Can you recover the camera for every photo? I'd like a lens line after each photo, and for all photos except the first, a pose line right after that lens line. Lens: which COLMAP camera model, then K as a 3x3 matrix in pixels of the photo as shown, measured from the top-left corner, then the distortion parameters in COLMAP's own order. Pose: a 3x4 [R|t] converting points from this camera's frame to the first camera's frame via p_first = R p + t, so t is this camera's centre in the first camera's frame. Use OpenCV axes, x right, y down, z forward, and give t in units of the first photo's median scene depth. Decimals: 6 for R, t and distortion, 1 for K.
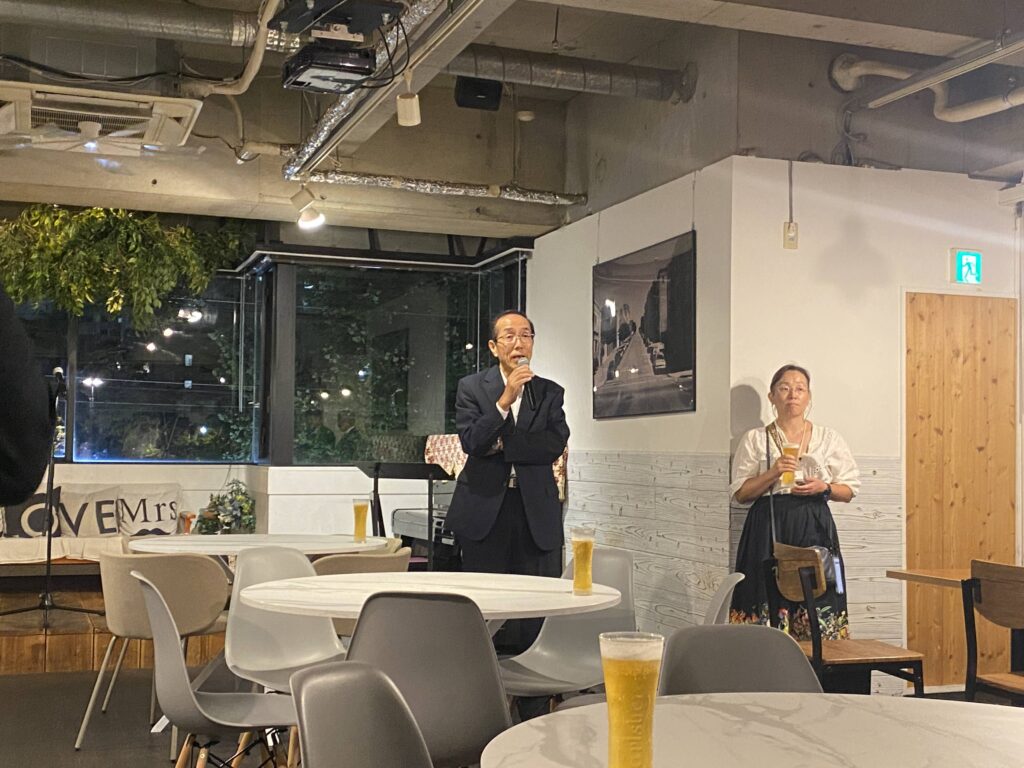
lens RADIAL K [[1225.1, 0, 512.0], [0, 1225.1, 384.0], [0, 0, 1]] dist [0.126501, -0.026417]
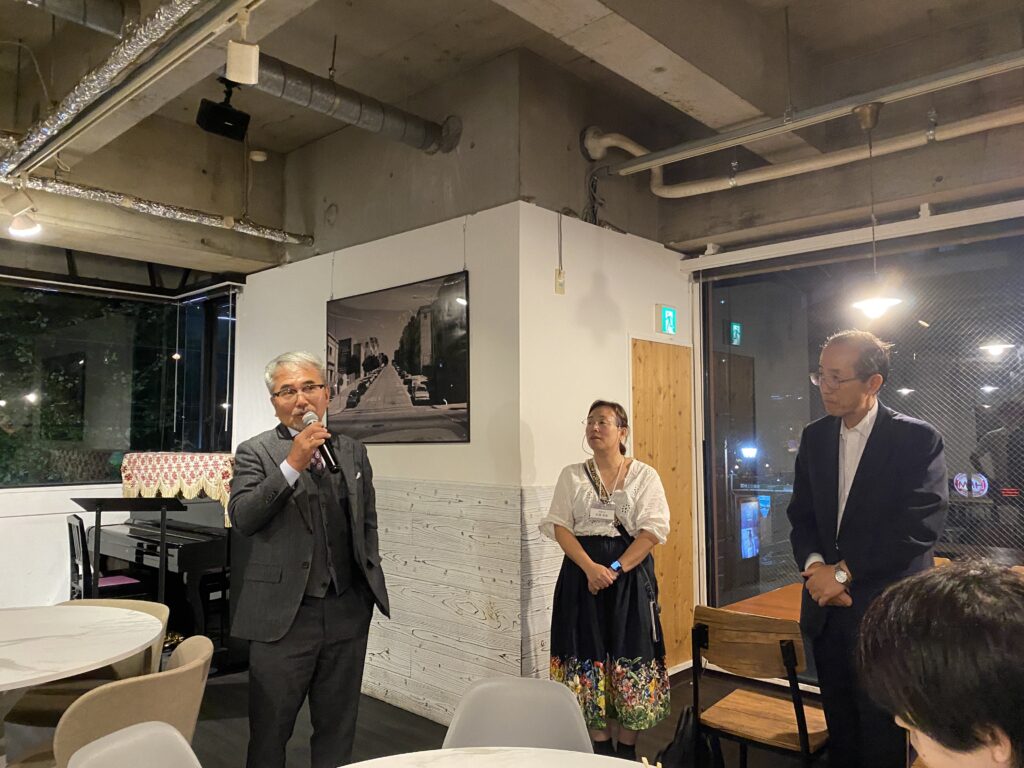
lens RADIAL K [[788.3, 0, 512.0], [0, 788.3, 384.0], [0, 0, 1]] dist [0.004290, 0.011836]
pose [[0.897037, 0.018384, 0.441573, -0.098317], [-0.011414, 0.999765, -0.018437, -0.013539], [-0.441809, 0.011499, 0.897036, 0.331000]]
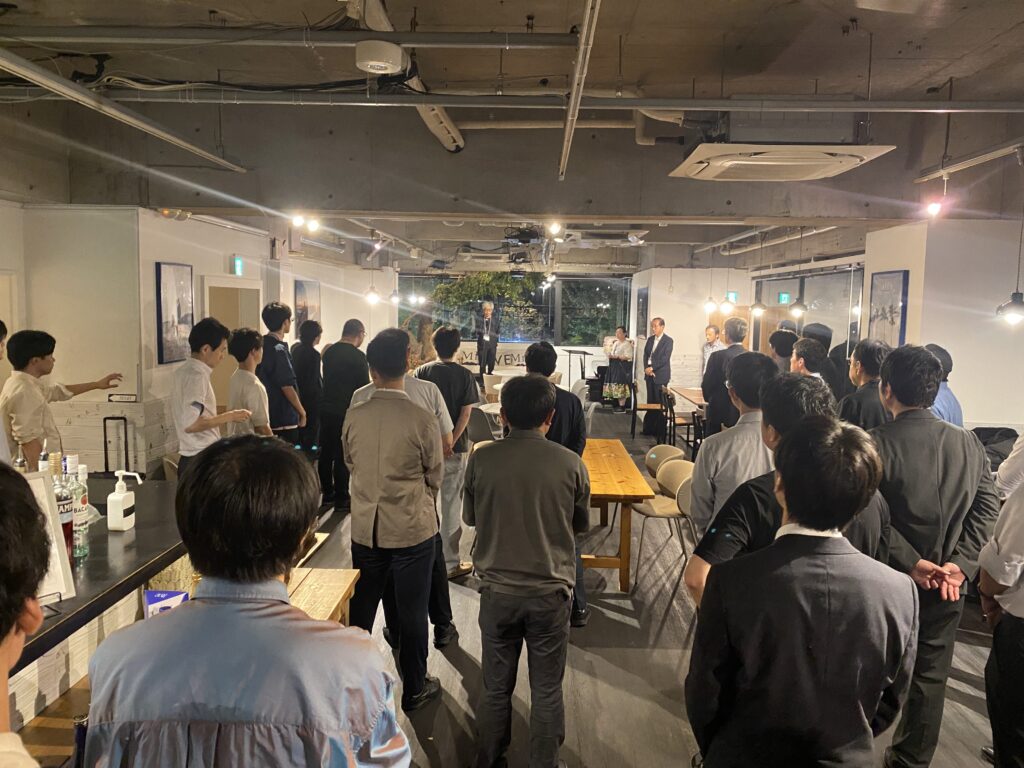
lens RADIAL K [[788.3, 0, 512.0], [0, 788.3, 384.0], [0, 0, 1]] dist [0.004290, 0.011836]
pose [[0.927448, 0.051557, -0.370380, 0.579008], [-0.001569, 0.990978, 0.134014, -0.135028], [0.373948, -0.123710, 0.919162, -1.131660]]
